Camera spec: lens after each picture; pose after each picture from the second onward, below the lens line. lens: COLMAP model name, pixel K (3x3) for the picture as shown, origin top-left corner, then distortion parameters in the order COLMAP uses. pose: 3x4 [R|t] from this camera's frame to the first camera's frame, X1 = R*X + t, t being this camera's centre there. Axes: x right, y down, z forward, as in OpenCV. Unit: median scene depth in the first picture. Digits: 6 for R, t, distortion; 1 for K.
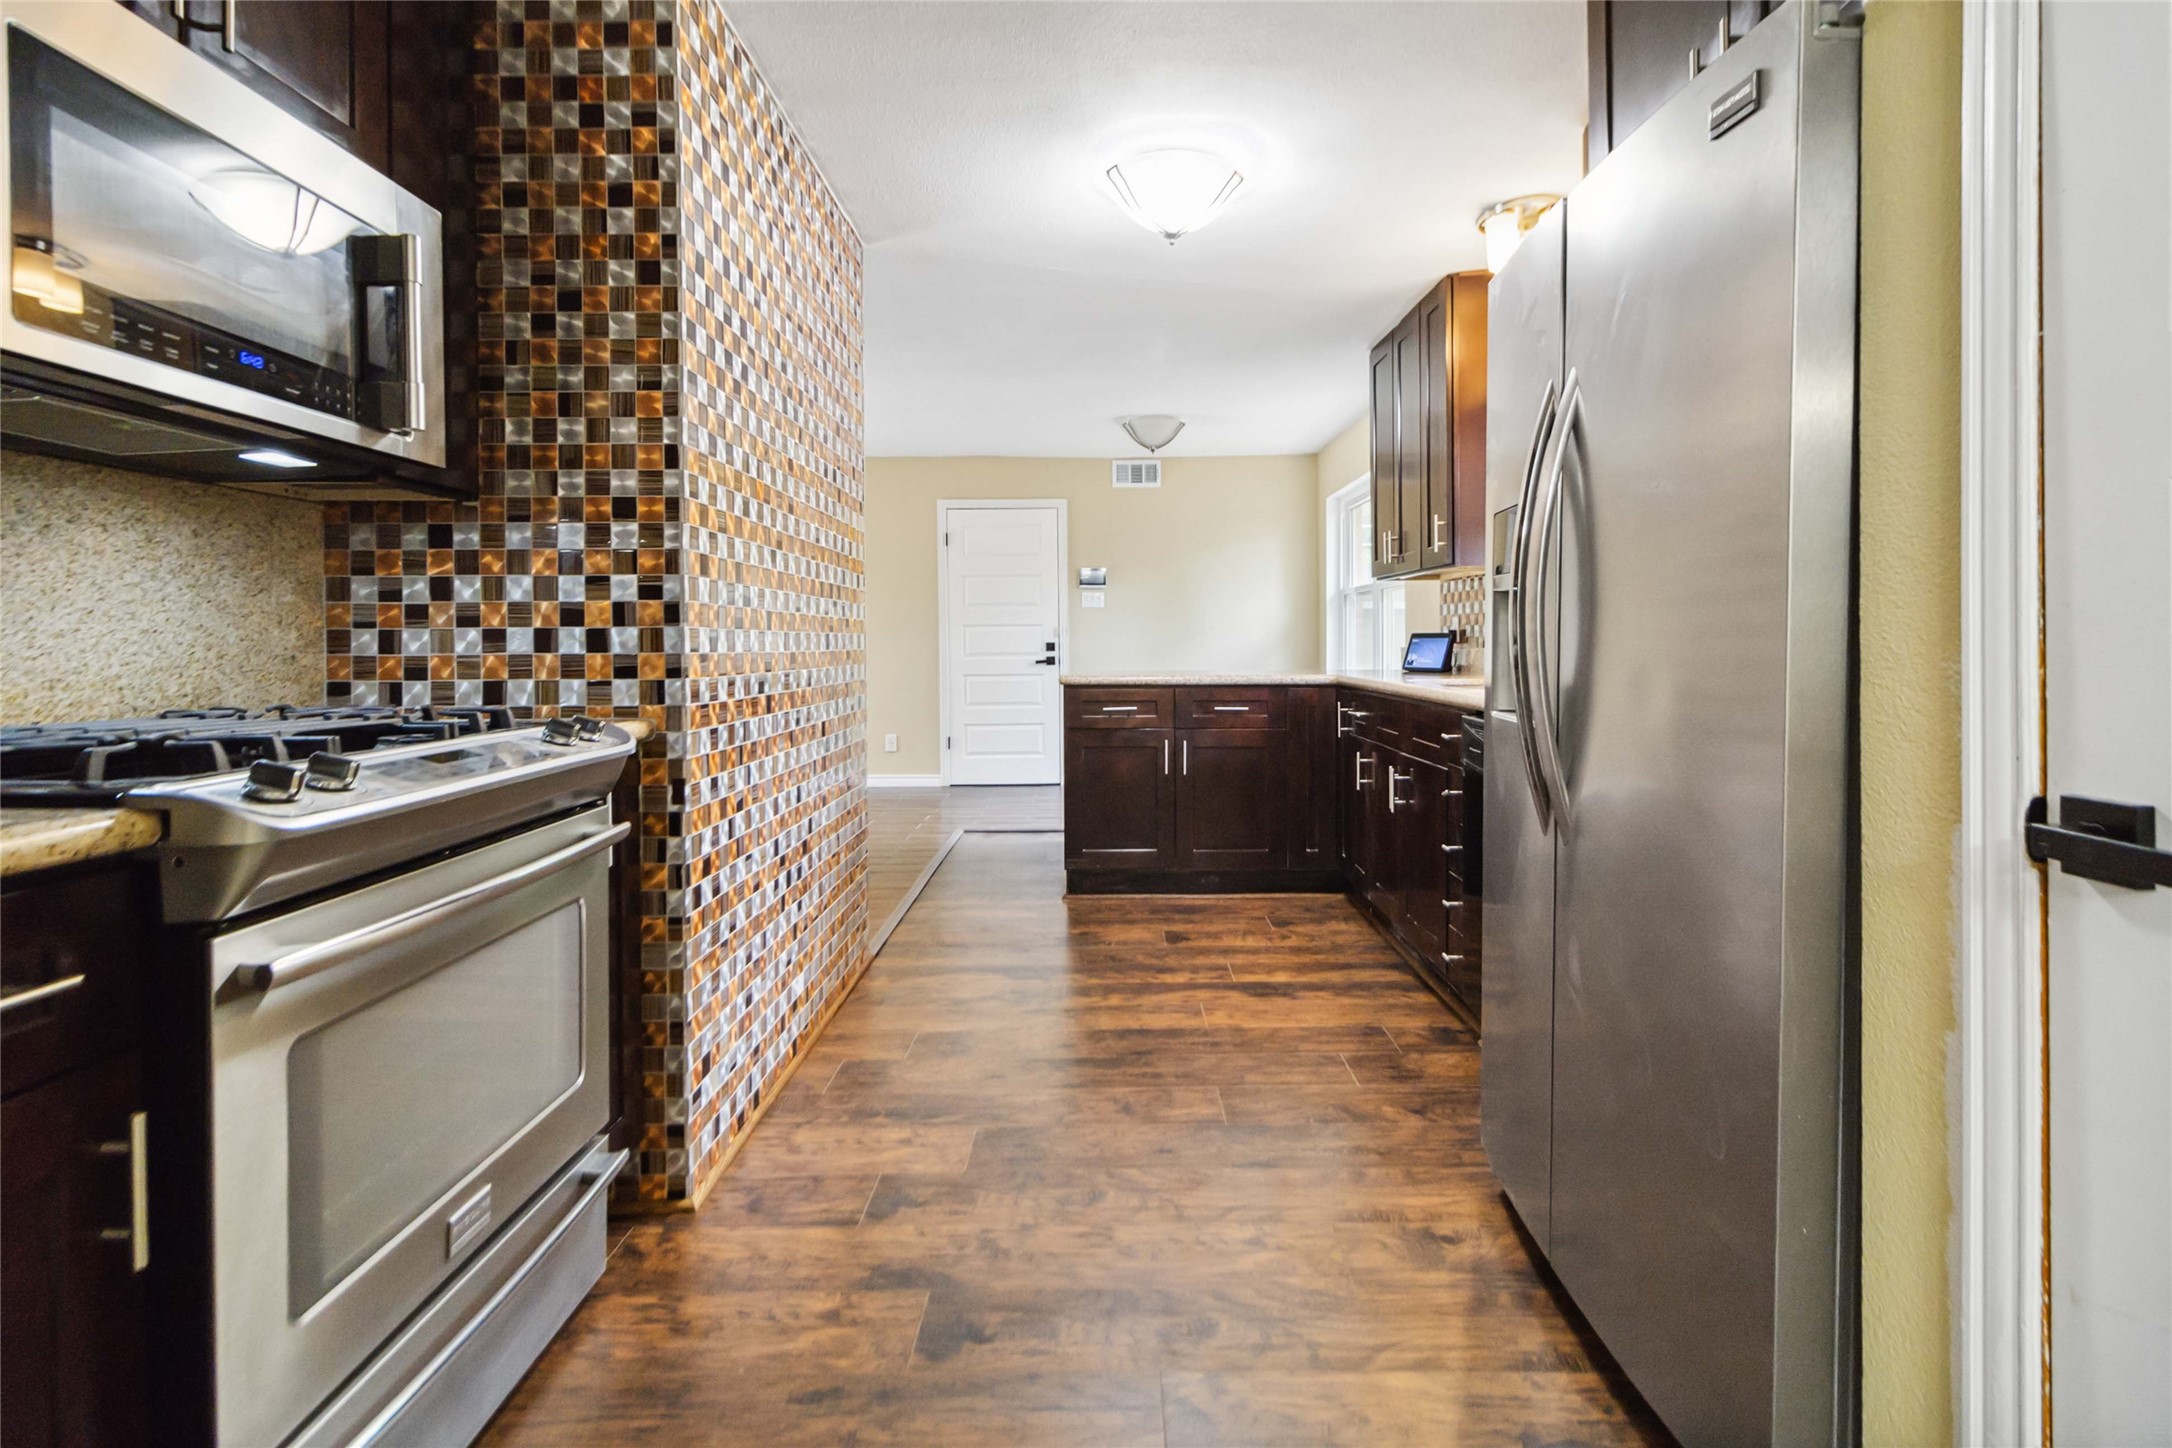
lens RADIAL K [[1027.8, 0, 1098.3], [0, 1027.8, 654.5], [0, 0, 1]] dist [-0.001017, -0.001219]
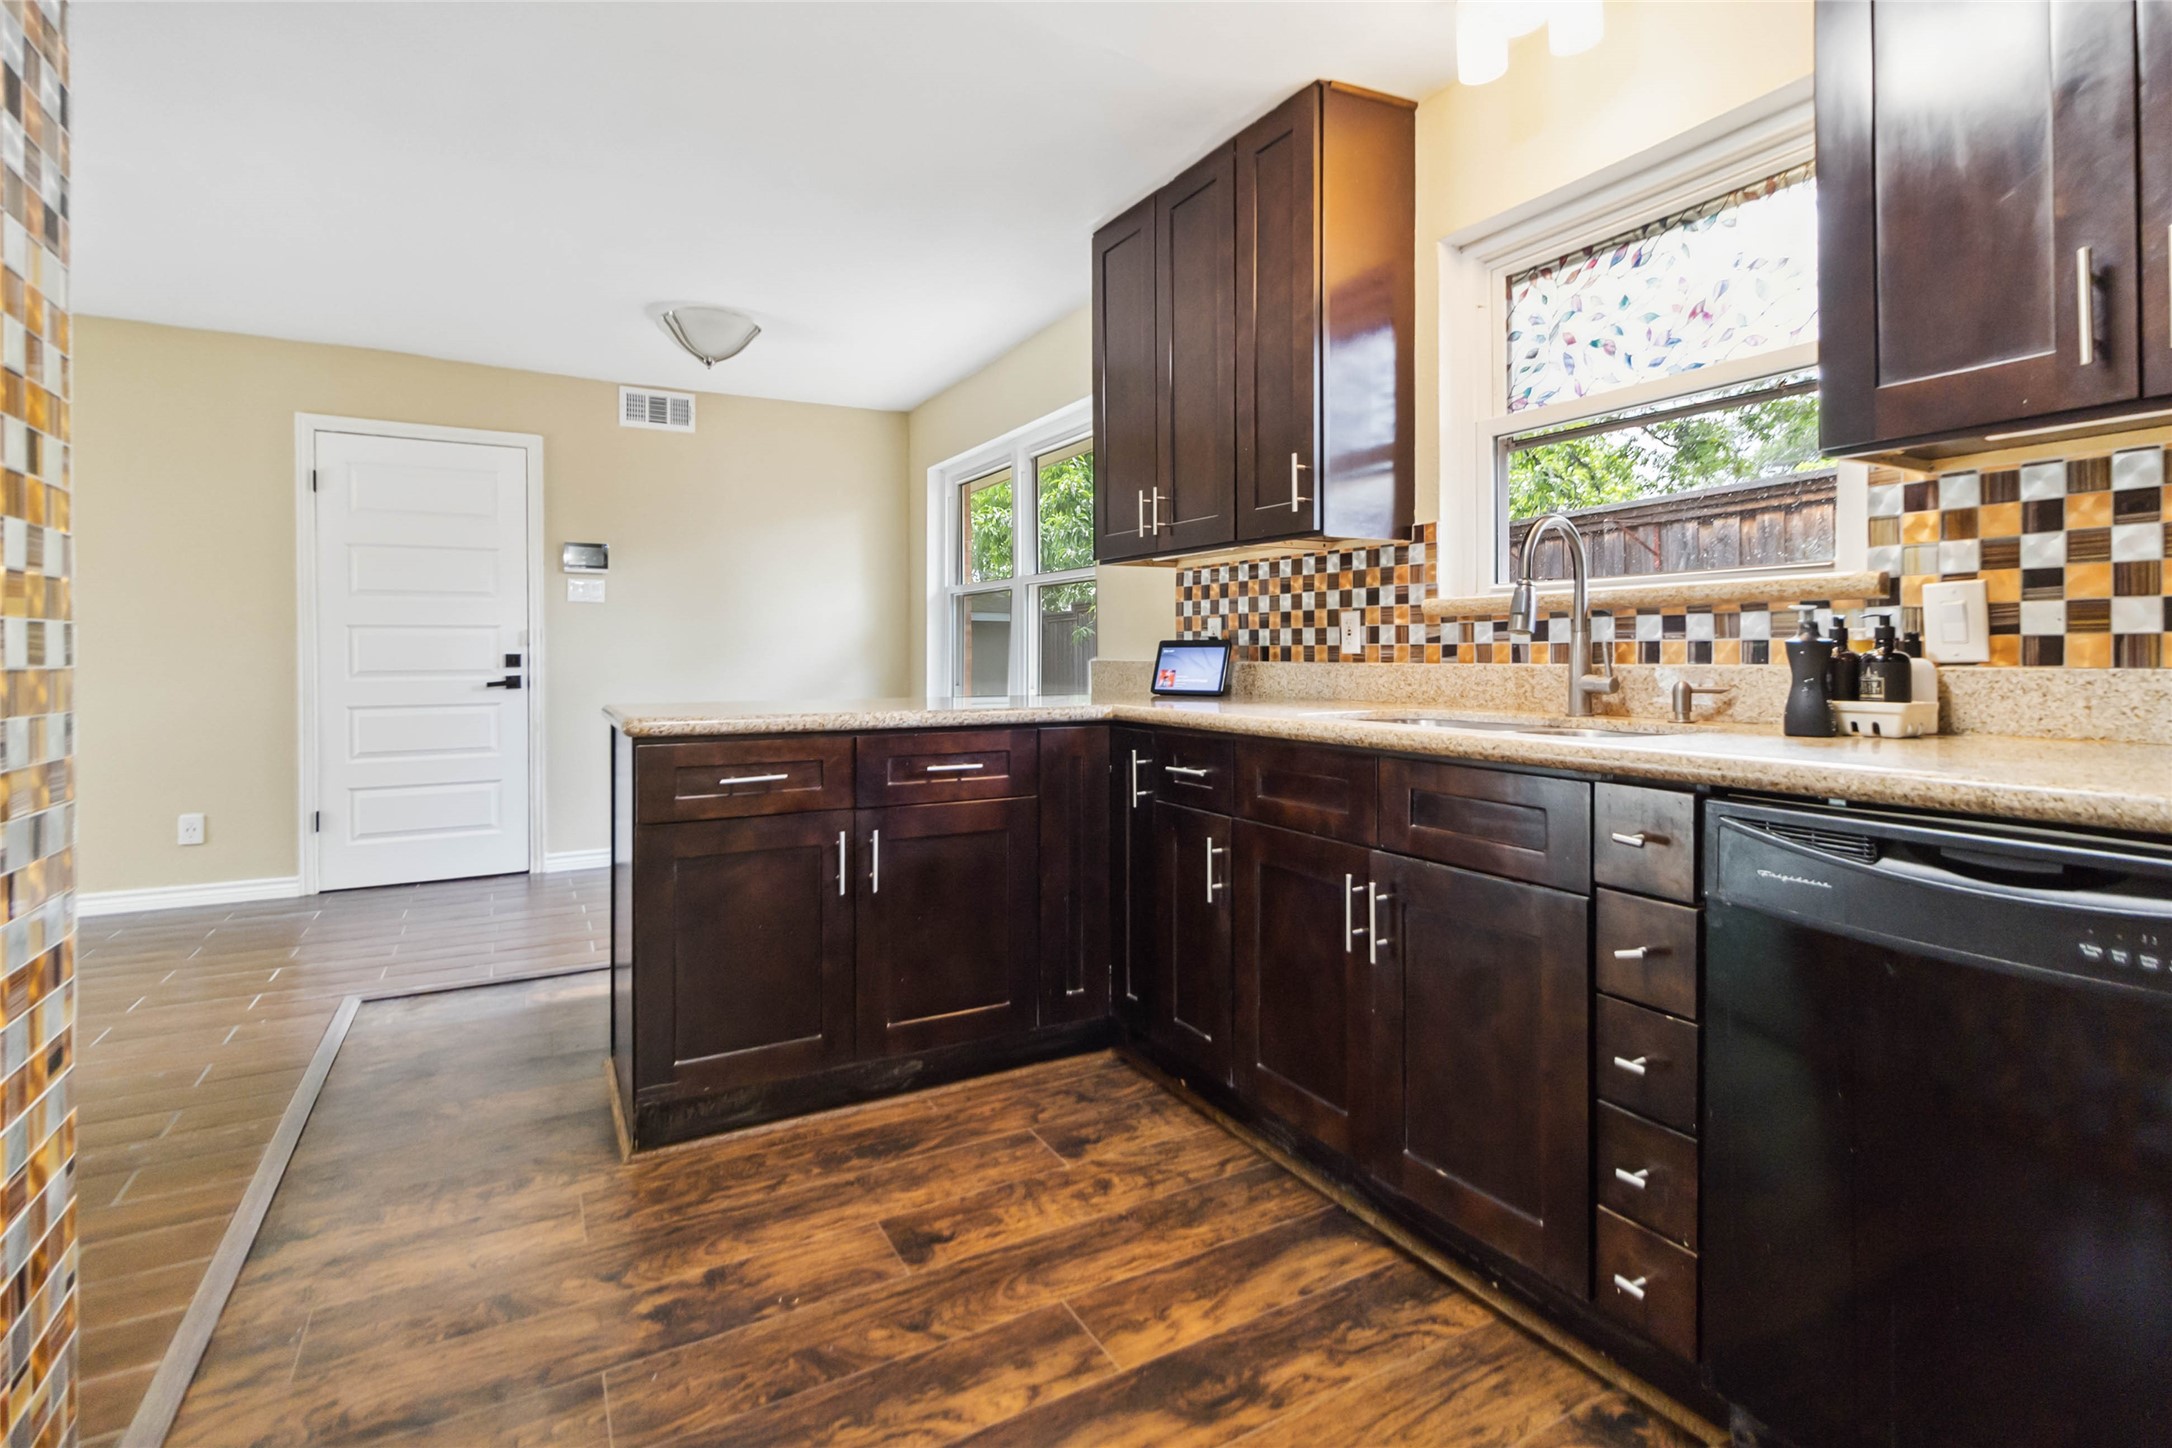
lens RADIAL K [[1027.8, 0, 1098.3], [0, 1027.8, 654.5], [0, 0, 1]] dist [-0.001017, -0.001219]
pose [[0.868235, 0.003640, 0.496140, -0.083321], [0.003474, 0.999904, -0.013415, -0.002604], [-0.496141, 0.013370, 0.868139, 0.448964]]
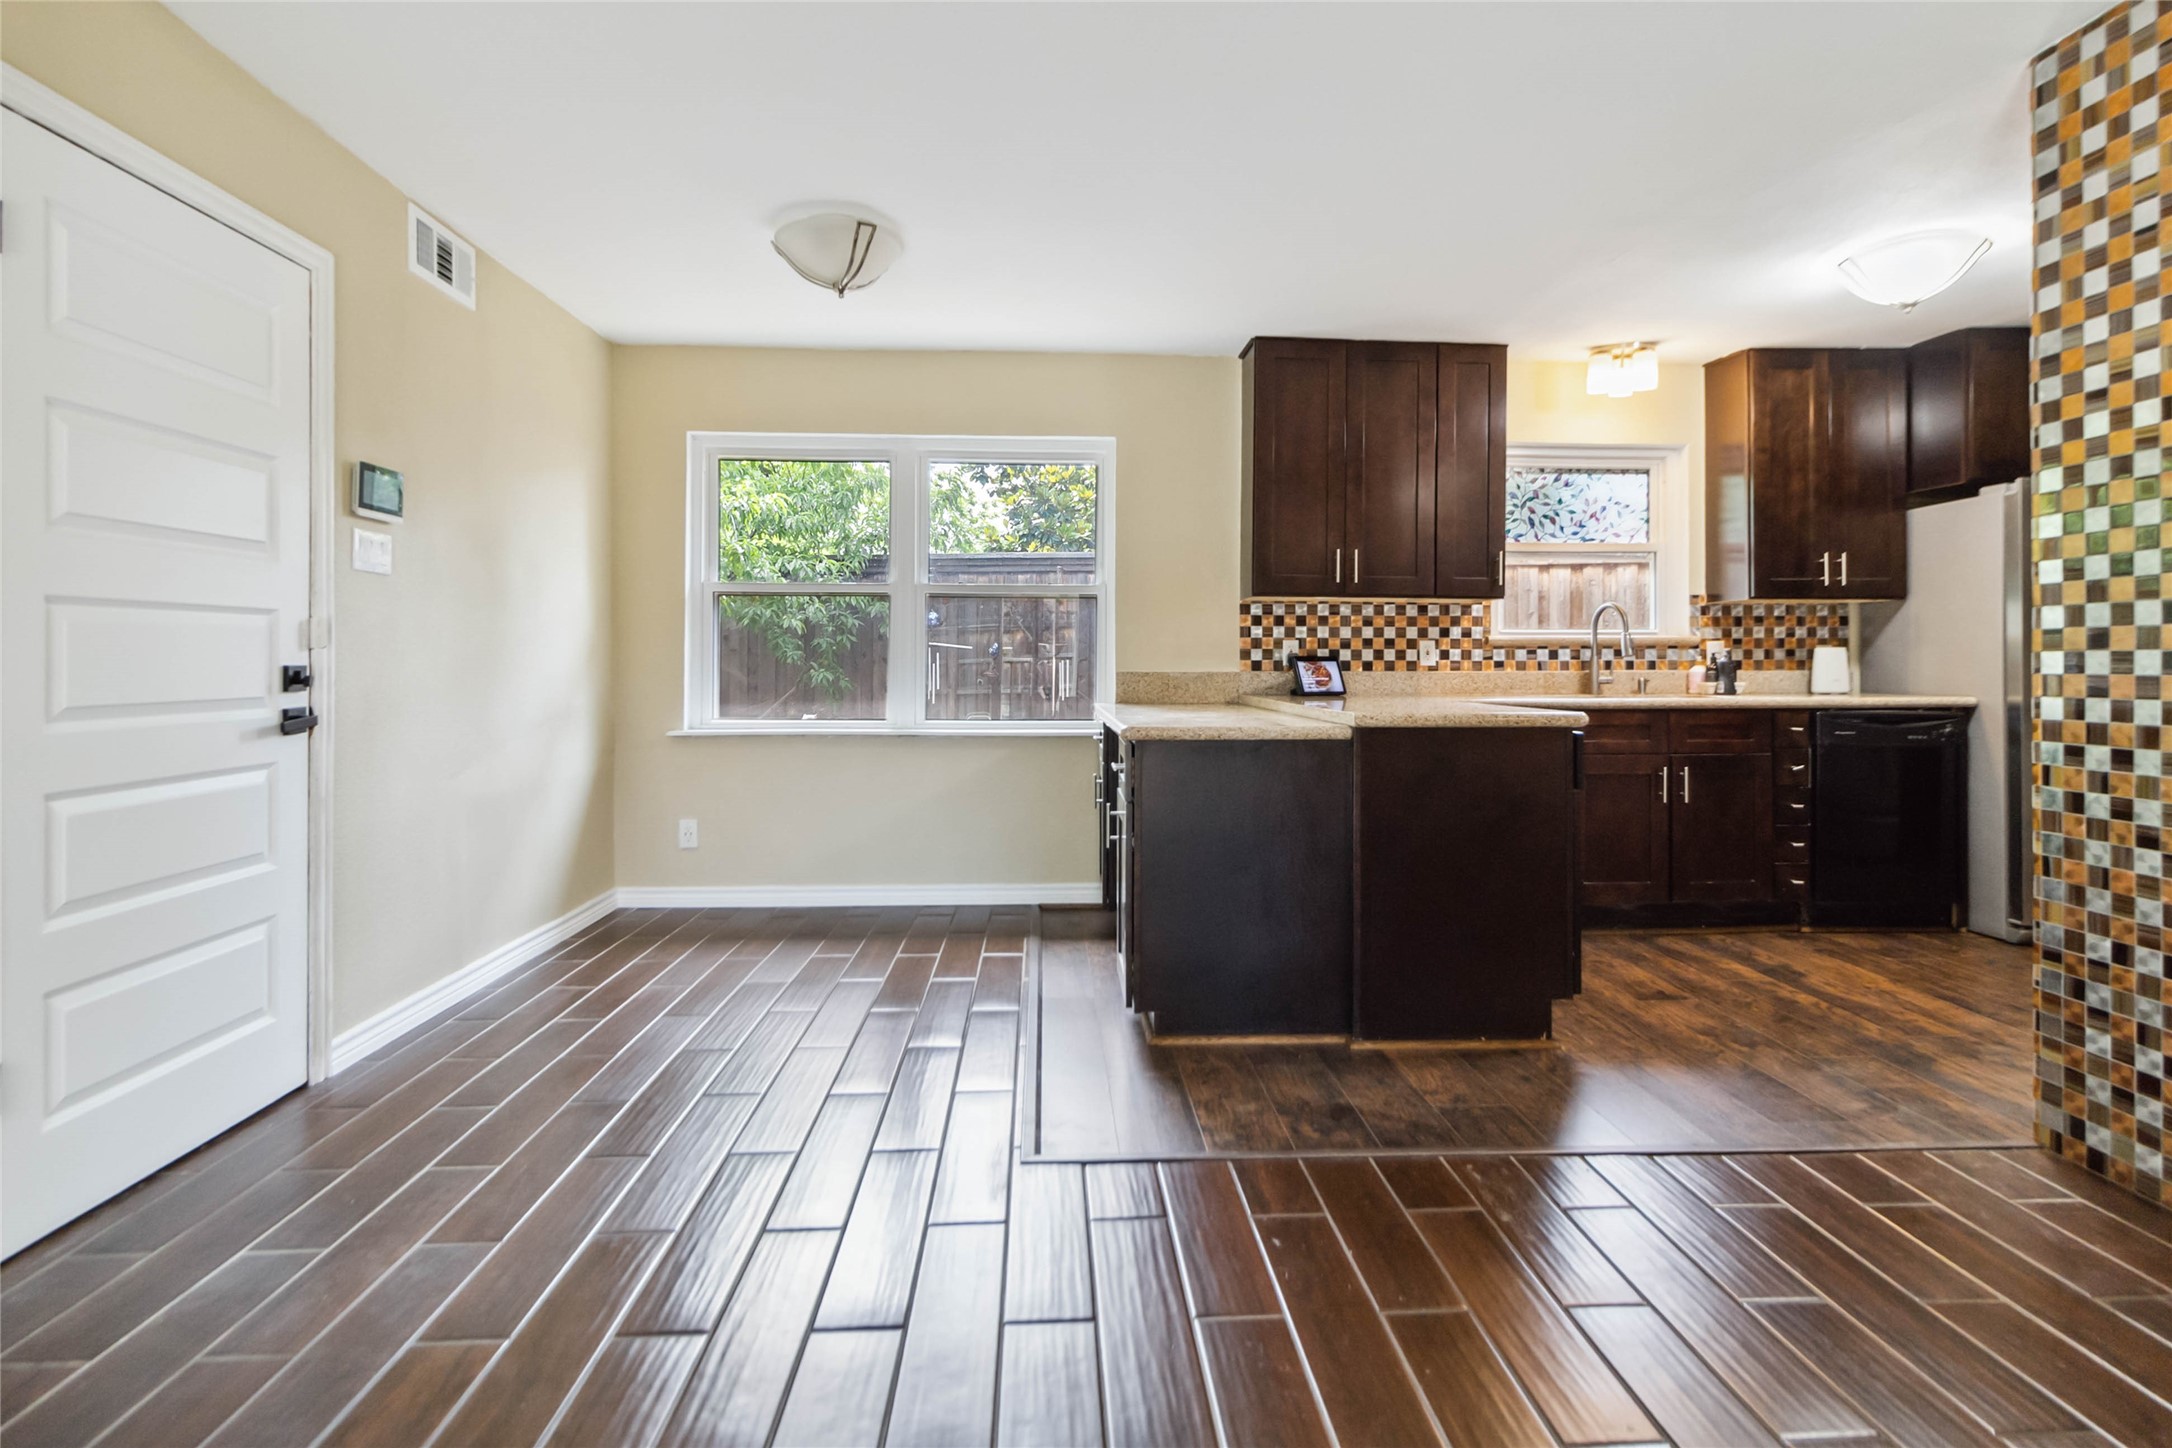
lens RADIAL K [[1061.2, 0, 1085.2], [0, 1061.2, 663.6], [0, 0, 1]] dist [0.001296, -0.000050]
pose [[-0.056265, 0.006017, 0.998398, -0.708180], [0.013706, 0.999892, -0.005254, -0.012521], [-0.998322, 0.013389, -0.056341, 1.343528]]
